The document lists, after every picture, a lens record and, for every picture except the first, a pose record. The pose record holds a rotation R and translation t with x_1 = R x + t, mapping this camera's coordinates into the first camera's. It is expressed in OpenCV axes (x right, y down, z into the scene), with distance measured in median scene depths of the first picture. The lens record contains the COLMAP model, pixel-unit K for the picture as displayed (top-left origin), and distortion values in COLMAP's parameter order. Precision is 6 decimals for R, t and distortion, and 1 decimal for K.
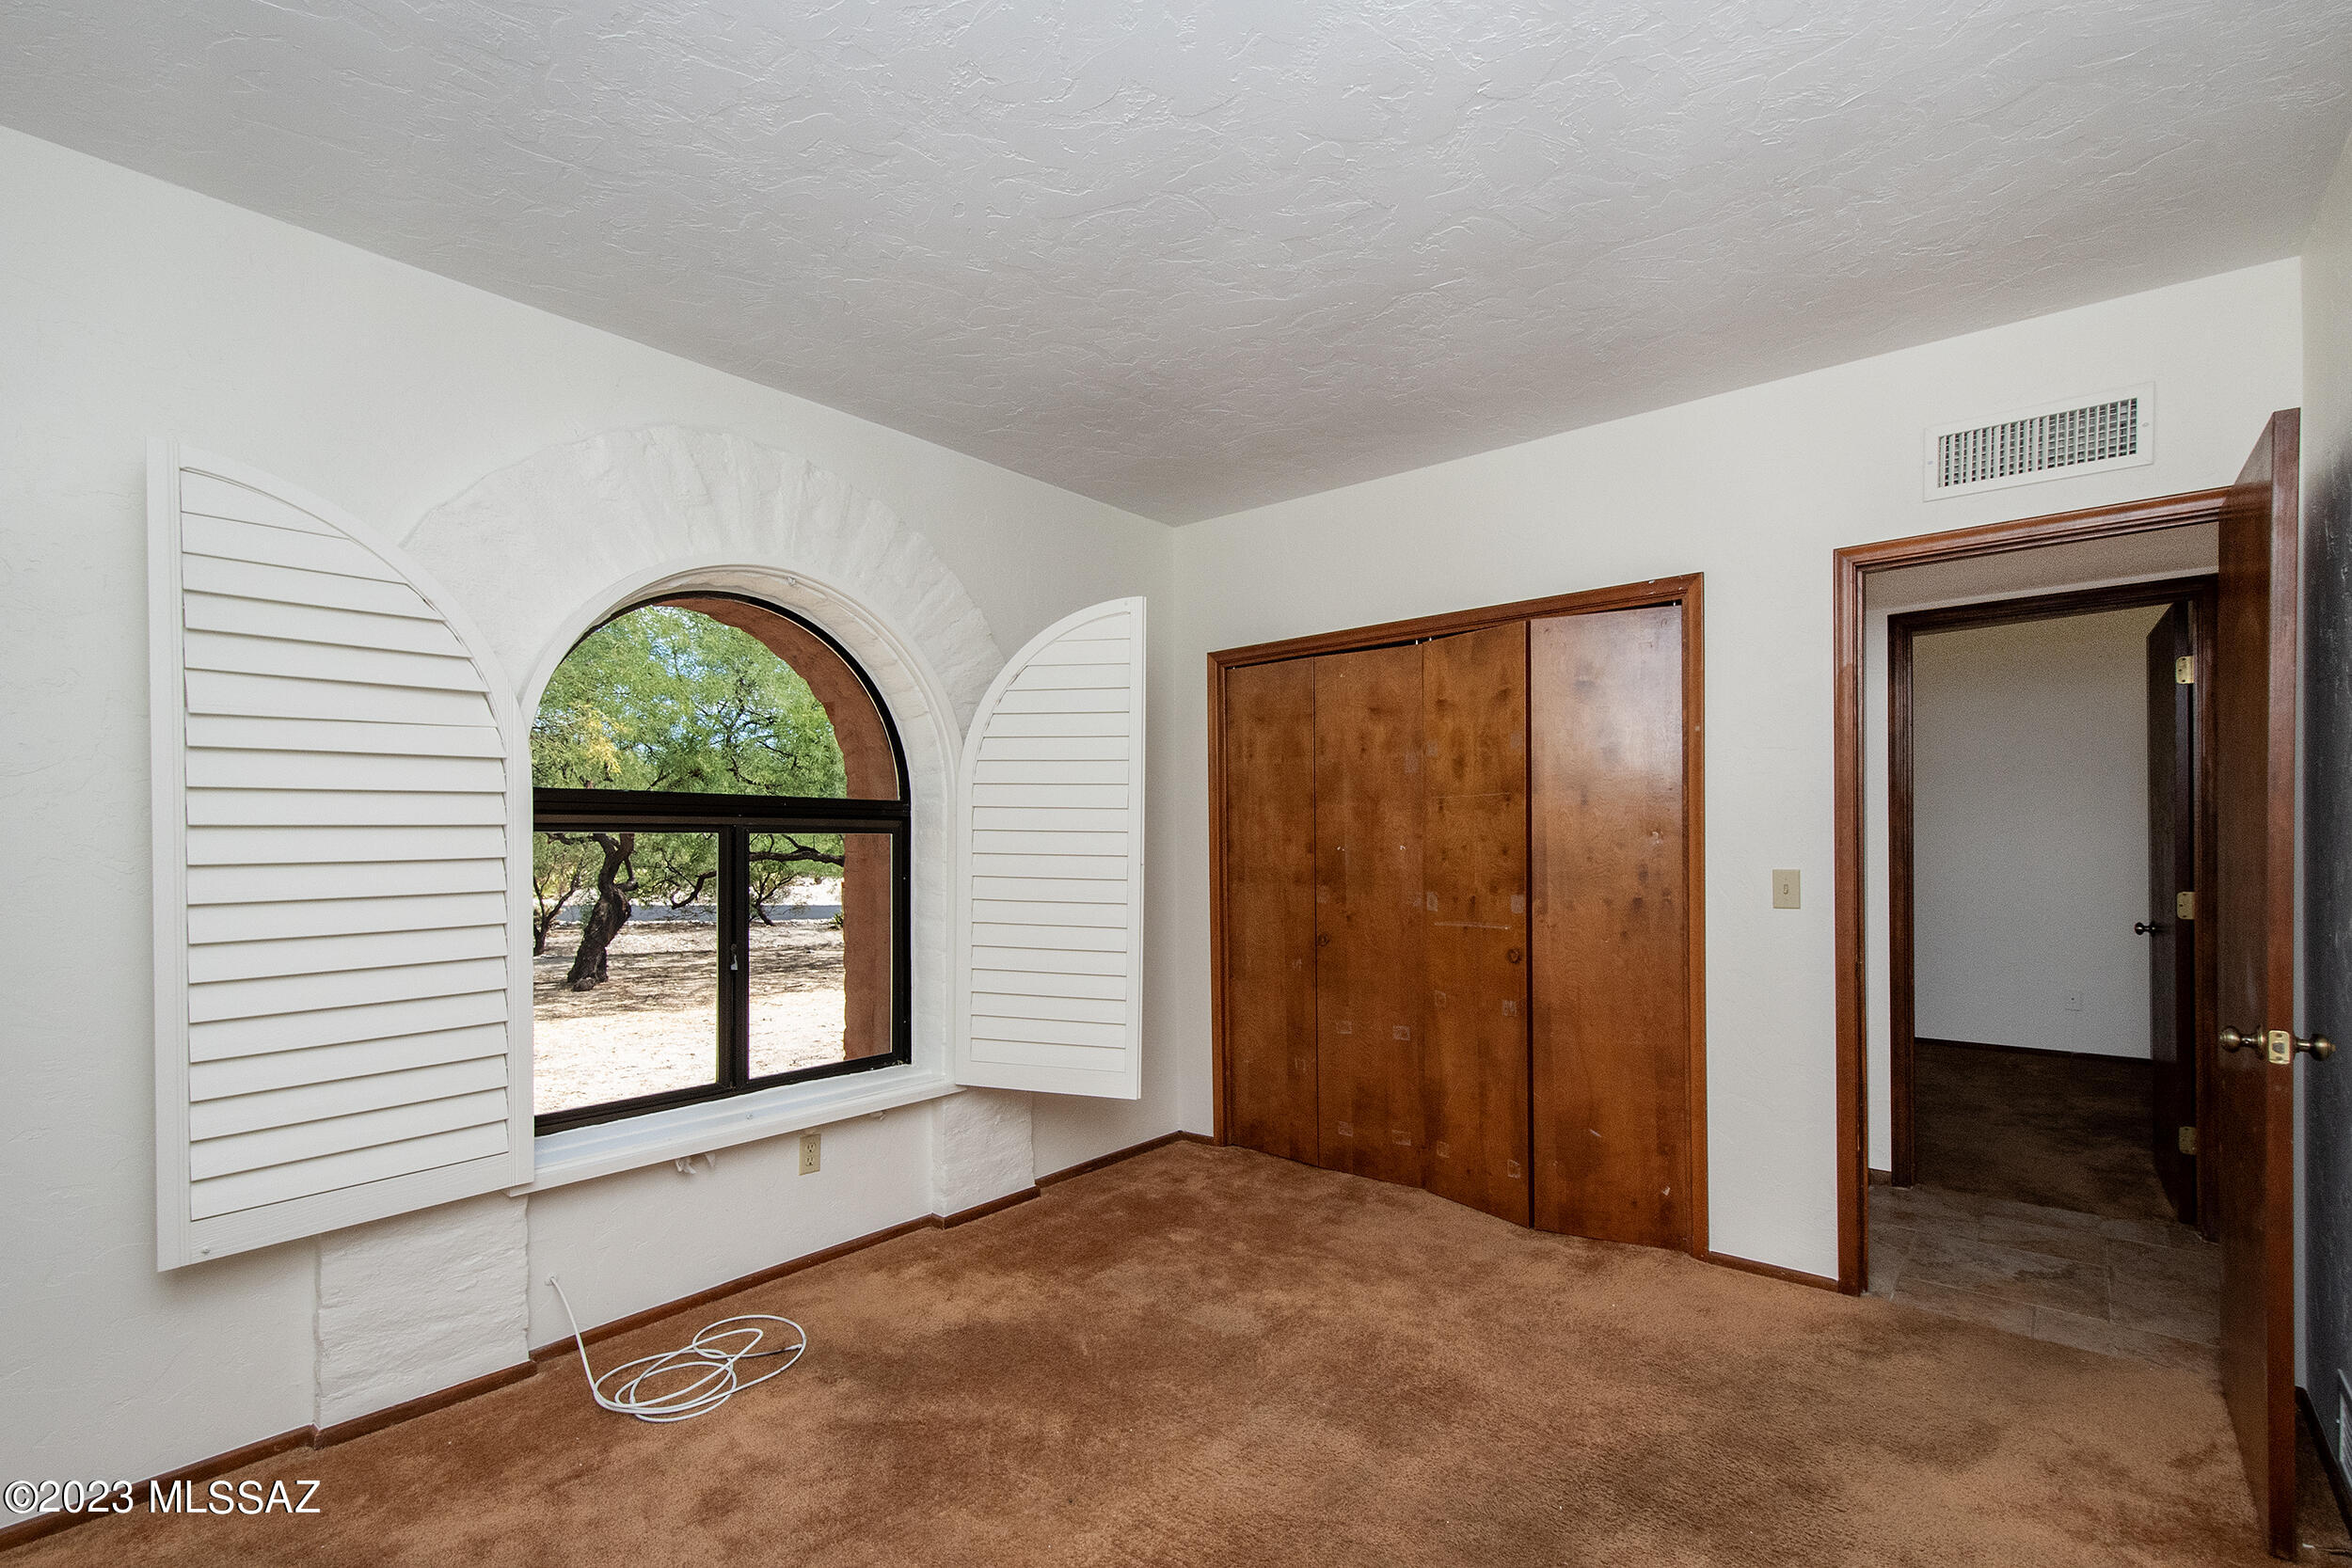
lens RADIAL K [[1052.9, 0, 1149.7], [0, 1052.9, 838.0], [0, 0, 1]] dist [0.017514, -0.005542]
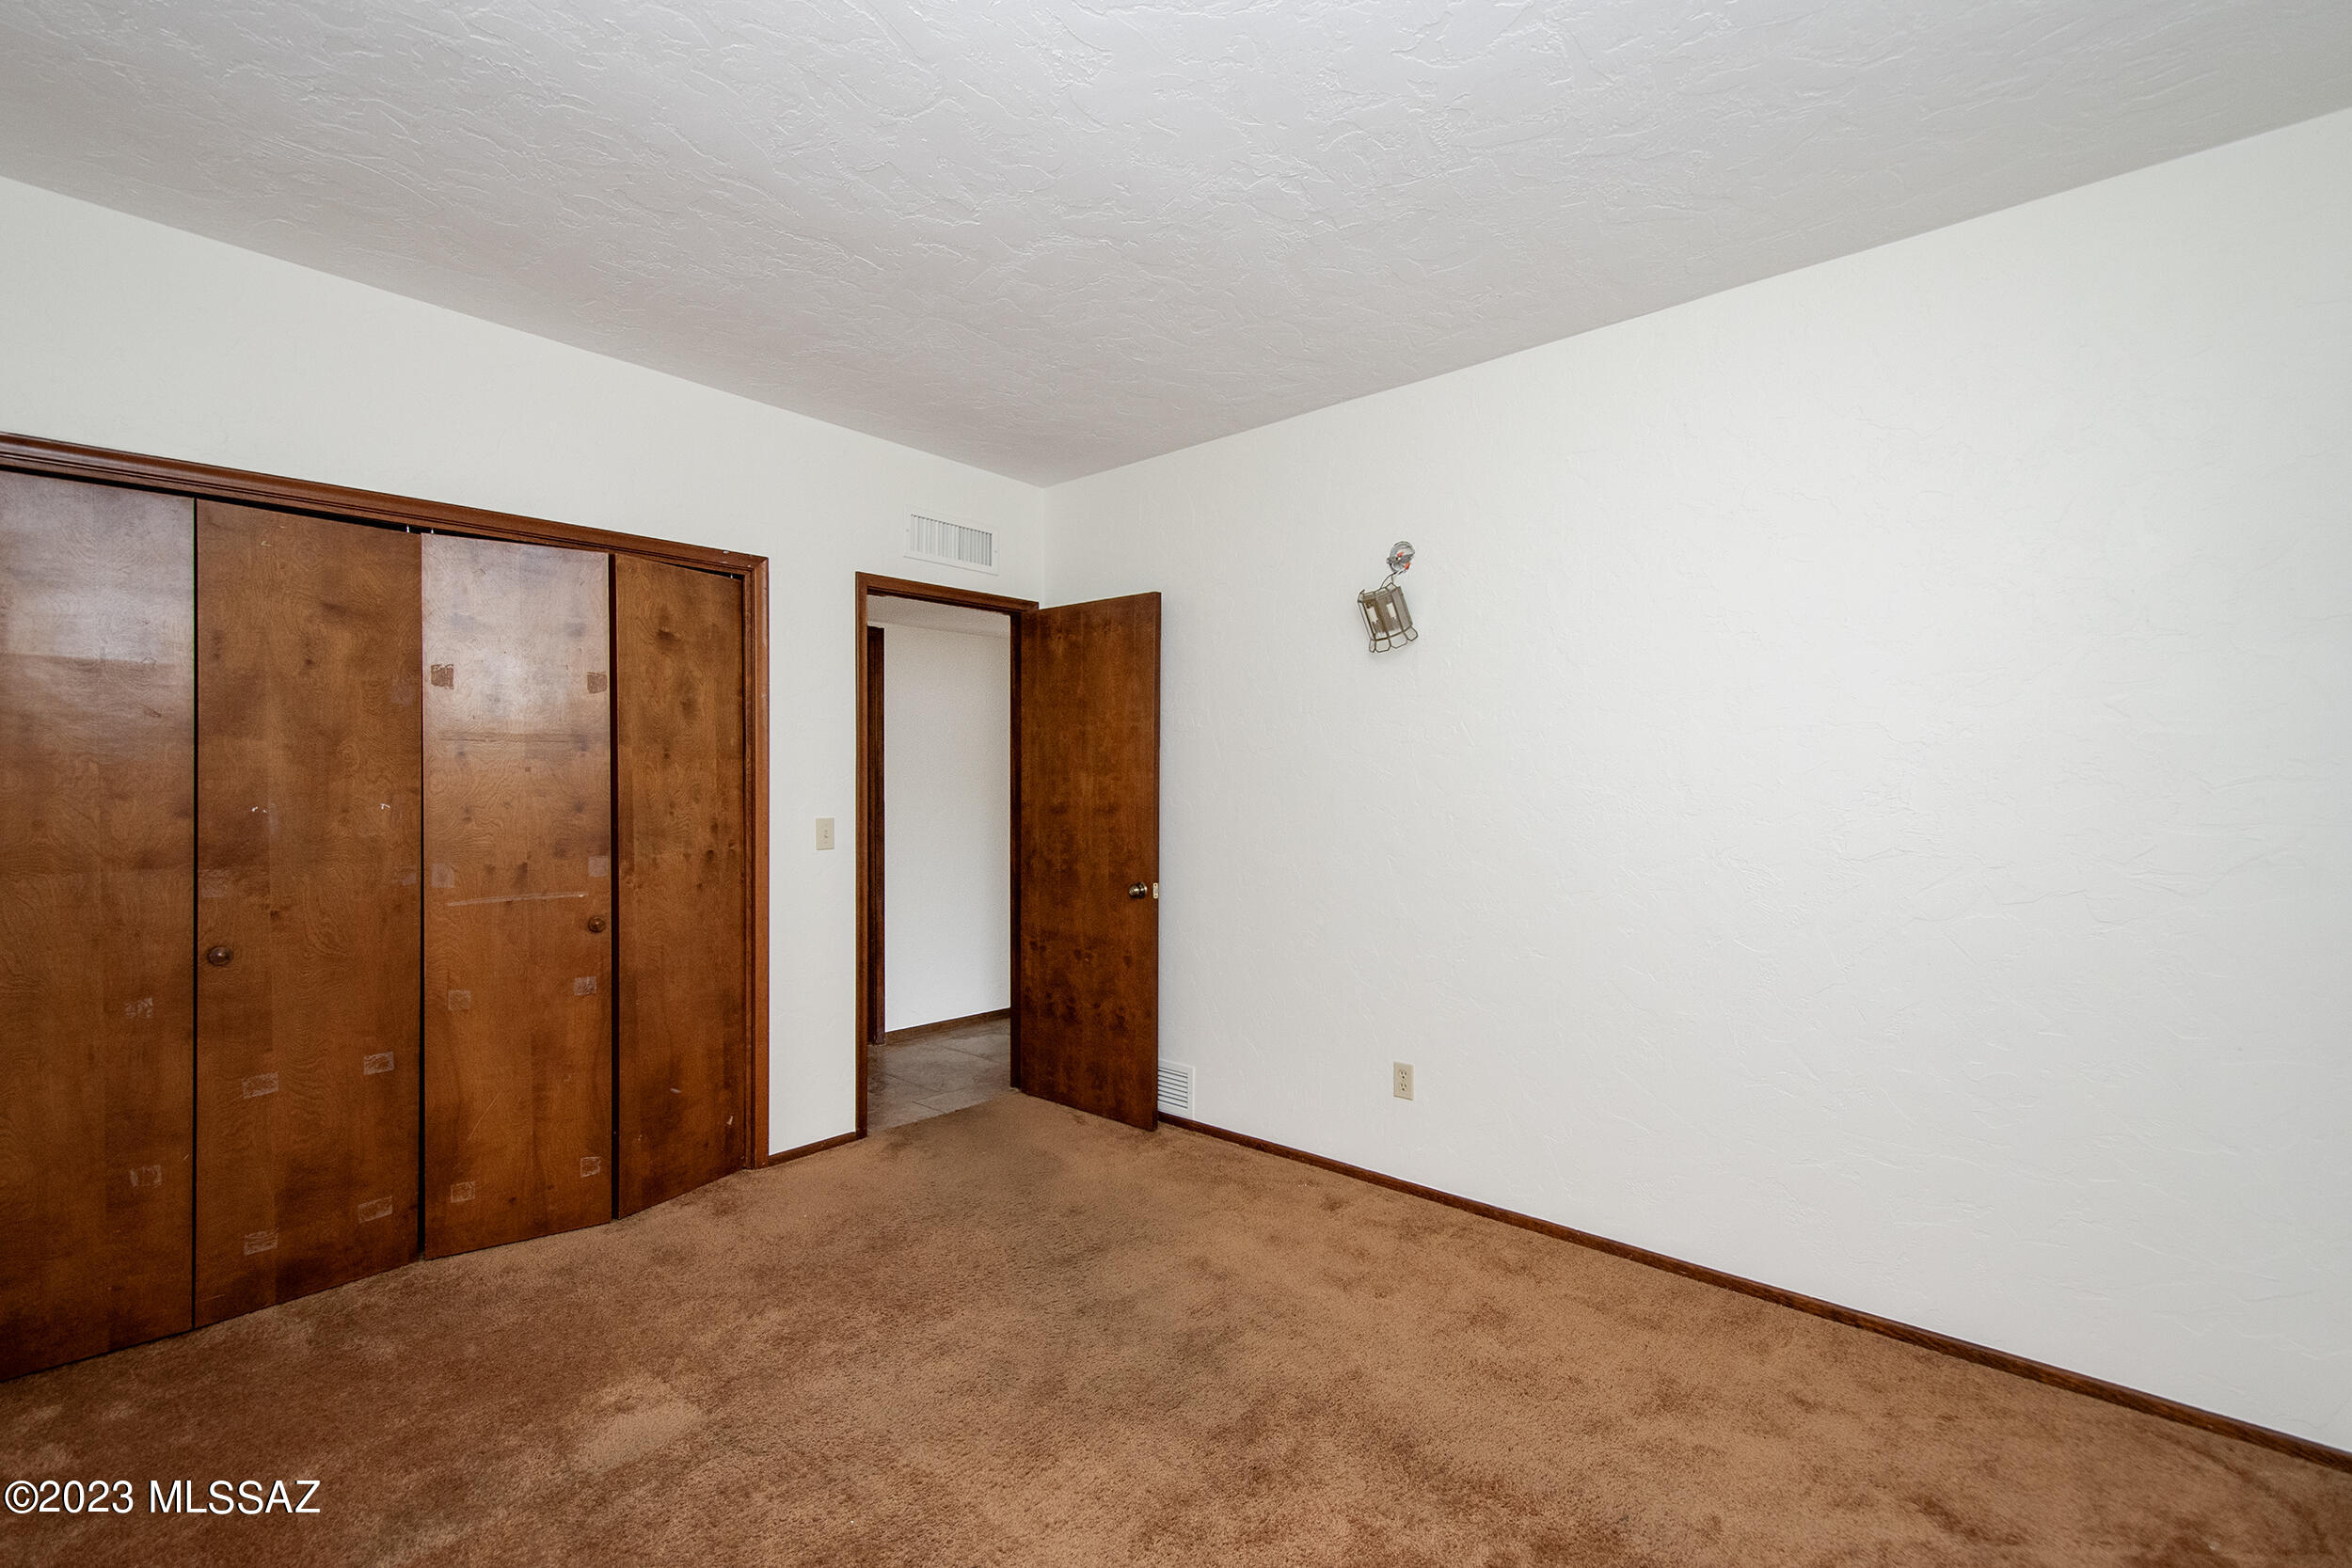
lens RADIAL K [[1052.9, 0, 1183.1], [0, 1052.9, 800.0], [0, 0, 1]] dist [0.017514, -0.005542]
pose [[-0.008415, -0.000030, 0.999965, -0.613007], [0.008045, 0.999968, 0.000097, 0.011175], [-0.999932, 0.008045, -0.008415, 0.565199]]
